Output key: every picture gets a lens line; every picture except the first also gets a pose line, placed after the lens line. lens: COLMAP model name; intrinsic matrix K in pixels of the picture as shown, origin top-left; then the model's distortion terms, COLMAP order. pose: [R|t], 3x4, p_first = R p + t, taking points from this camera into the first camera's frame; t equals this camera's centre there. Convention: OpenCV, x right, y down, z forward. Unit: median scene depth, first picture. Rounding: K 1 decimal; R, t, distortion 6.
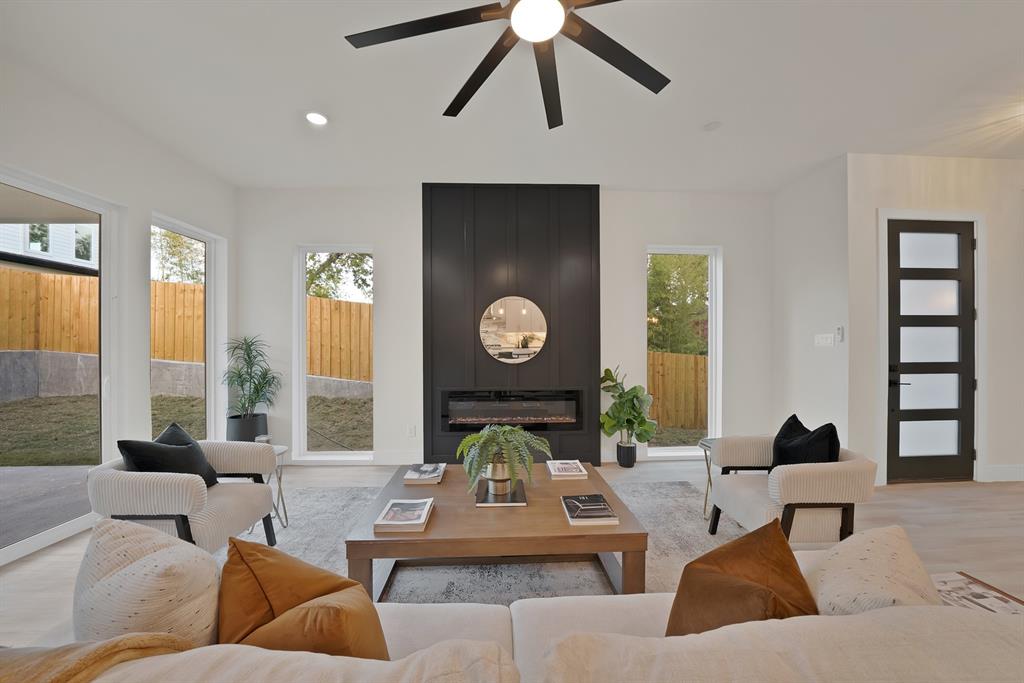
lens RADIAL K [[364.4, 0, 510.7], [0, 364.4, 342.5], [0, 0, 1]] dist [-0.020103, 0.000452]
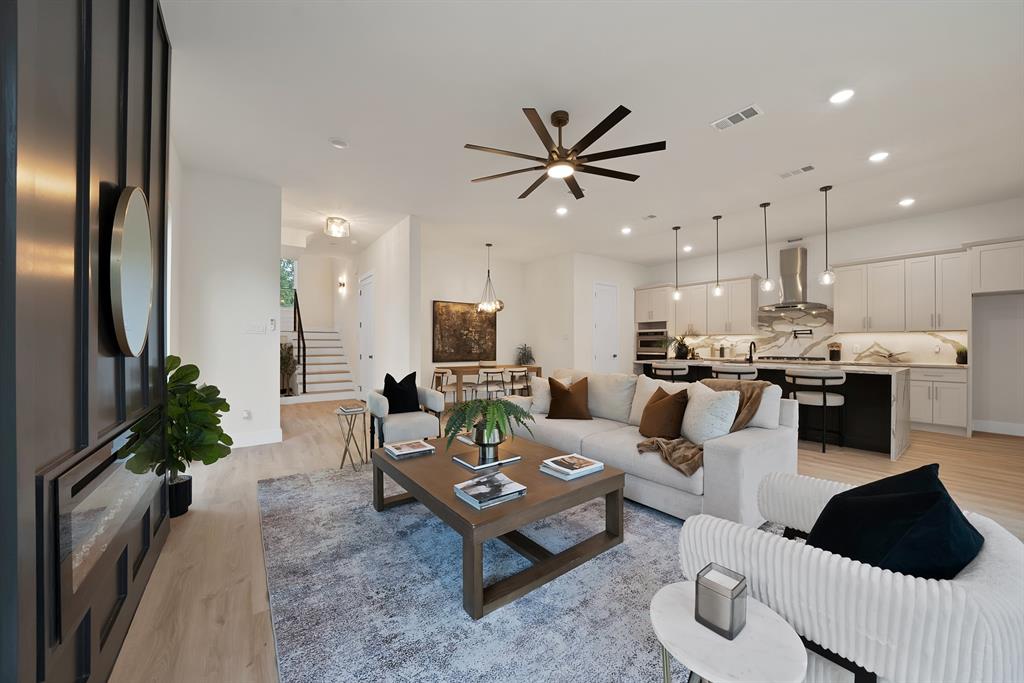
lens RADIAL K [[364.4, 0, 528.0], [0, 364.4, 344.2], [0, 0, 1]] dist [-0.020103, 0.000452]
pose [[-0.589927, 0.002407, 0.807453, -0.629018], [0.000119, 0.999996, -0.002894, 0.048596], [-0.807457, -0.001611, -0.589925, 0.989270]]
